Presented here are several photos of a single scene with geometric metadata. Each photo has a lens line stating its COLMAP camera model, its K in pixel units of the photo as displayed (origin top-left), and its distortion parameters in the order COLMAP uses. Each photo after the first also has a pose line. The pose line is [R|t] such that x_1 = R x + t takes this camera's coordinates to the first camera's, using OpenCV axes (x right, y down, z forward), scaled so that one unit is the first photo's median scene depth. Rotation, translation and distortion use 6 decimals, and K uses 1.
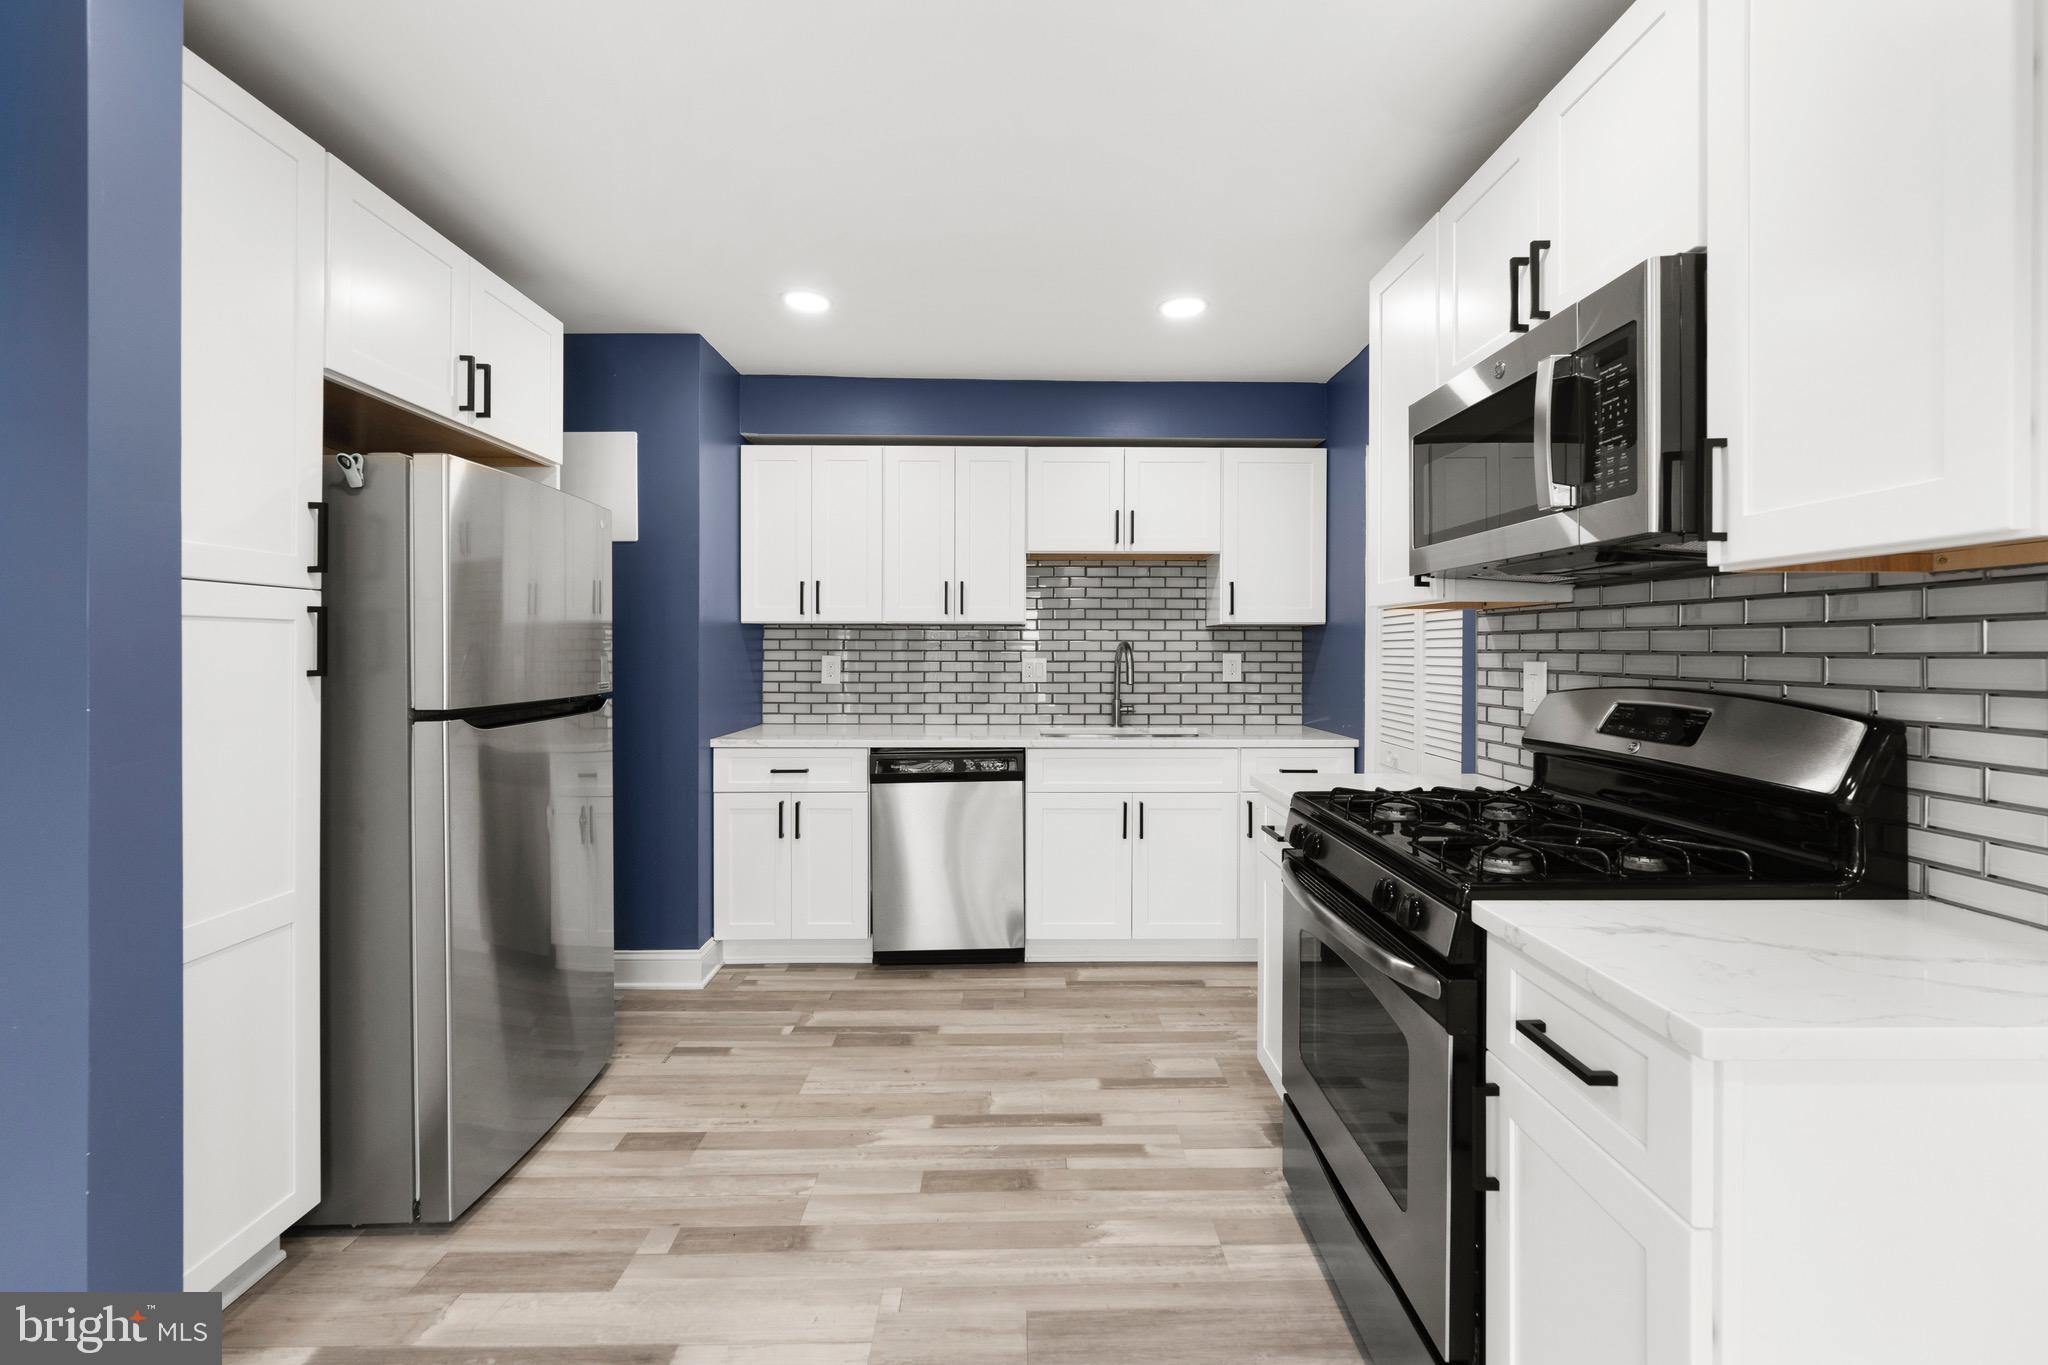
lens RADIAL K [[832.5, 0, 1035.1], [0, 832.5, 668.5], [0, 0, 1]] dist [0.001804, 0.000140]
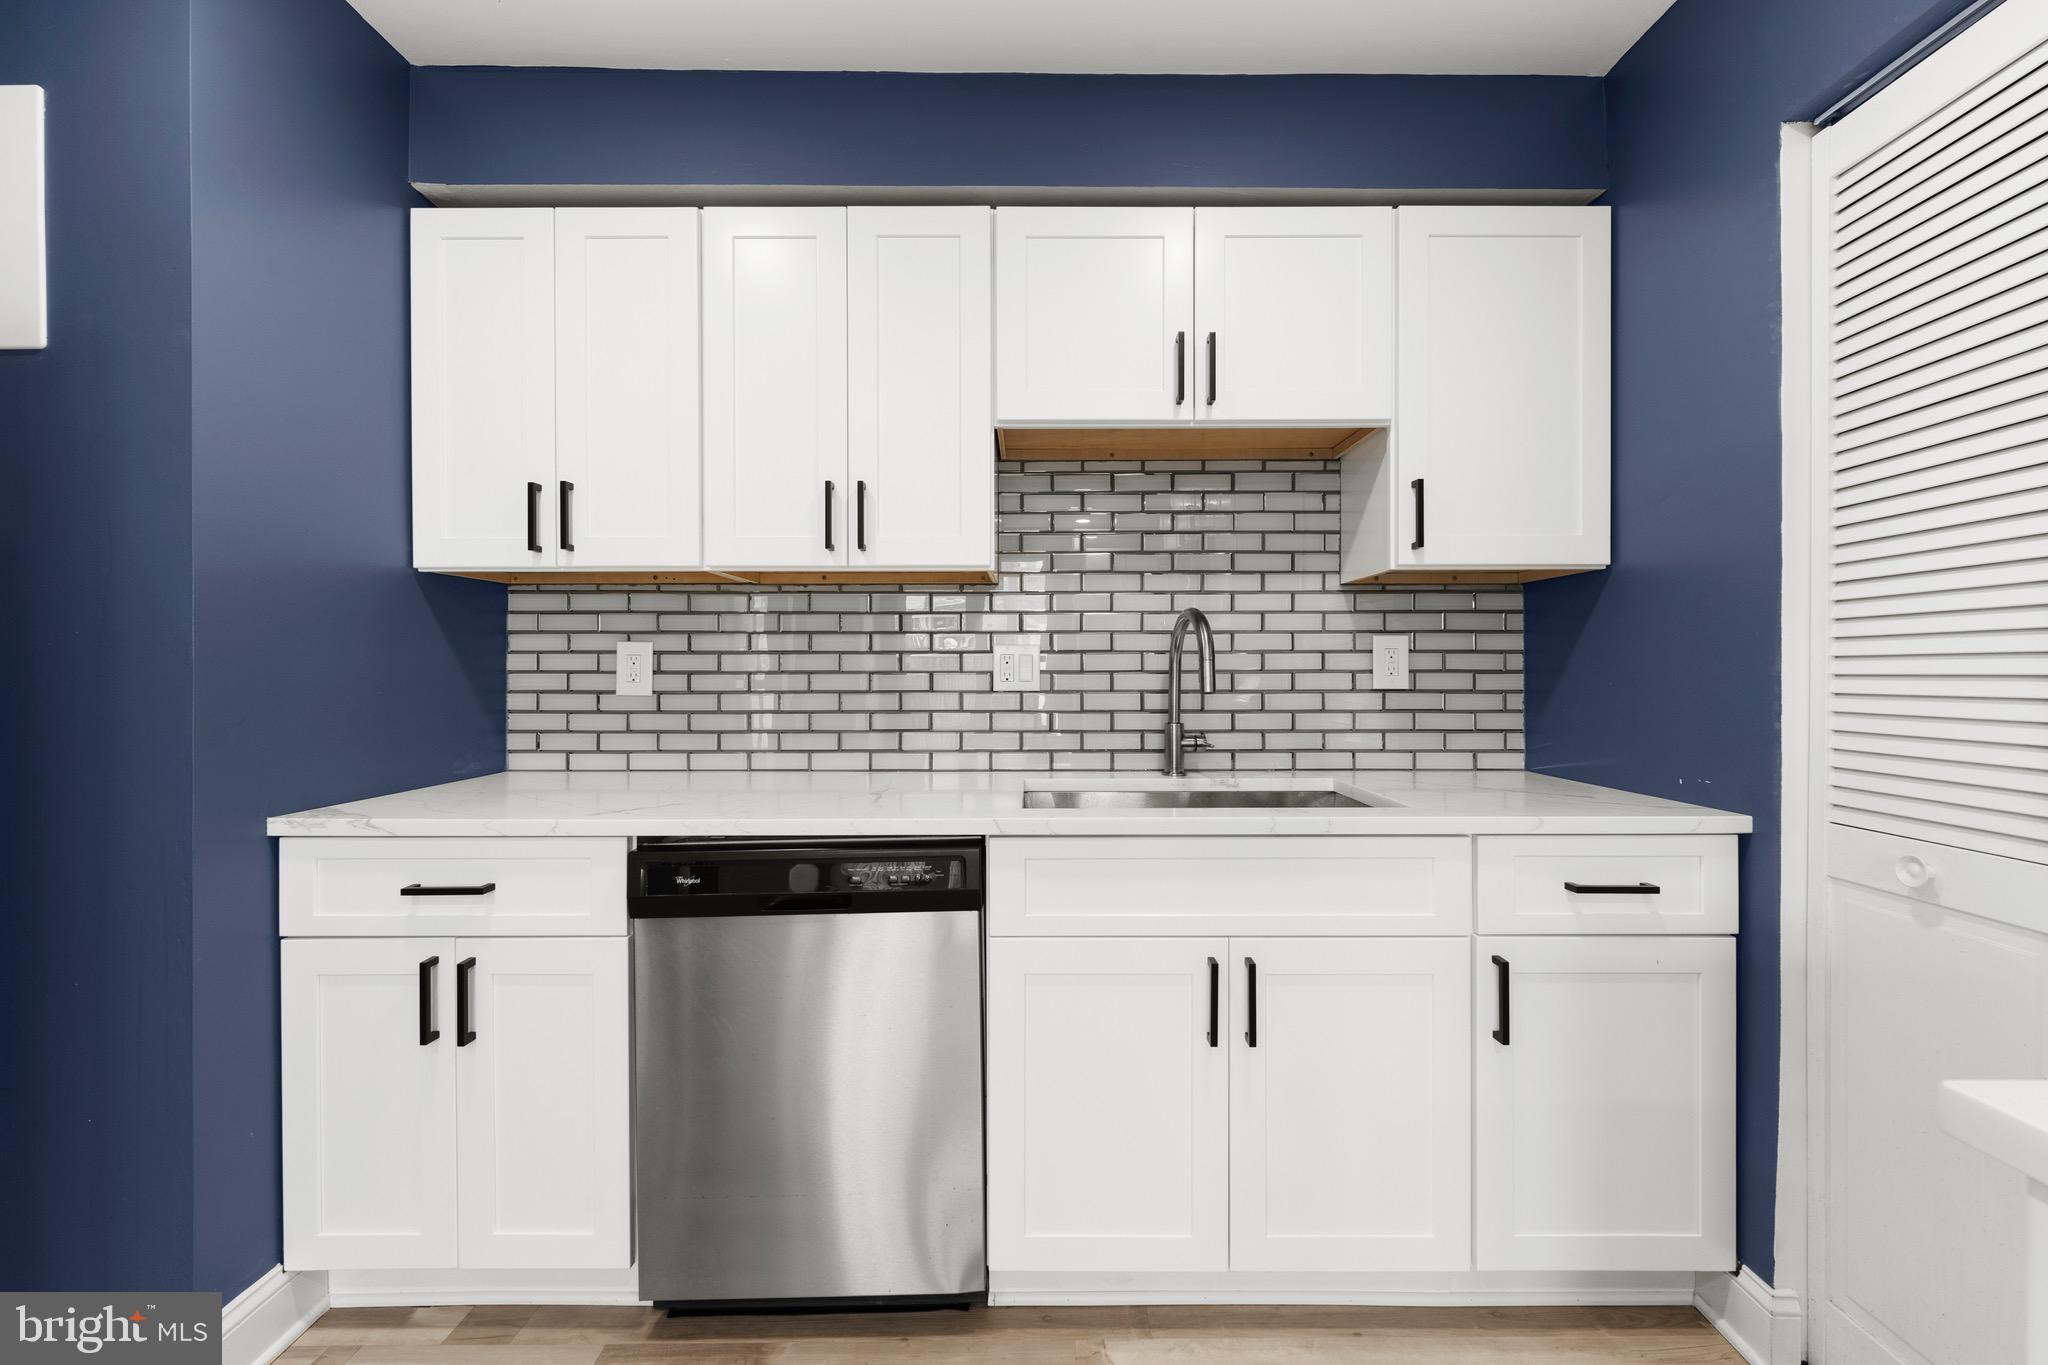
lens RADIAL K [[832.5, 0, 1016.1], [0, 832.5, 678.9], [0, 0, 1]] dist [0.001804, 0.000140]
pose [[0.999335, -0.004493, -0.036187, 0.018170], [0.004032, 0.999910, -0.012822, 0.015610], [0.036241, 0.012667, 0.999263, 0.473286]]
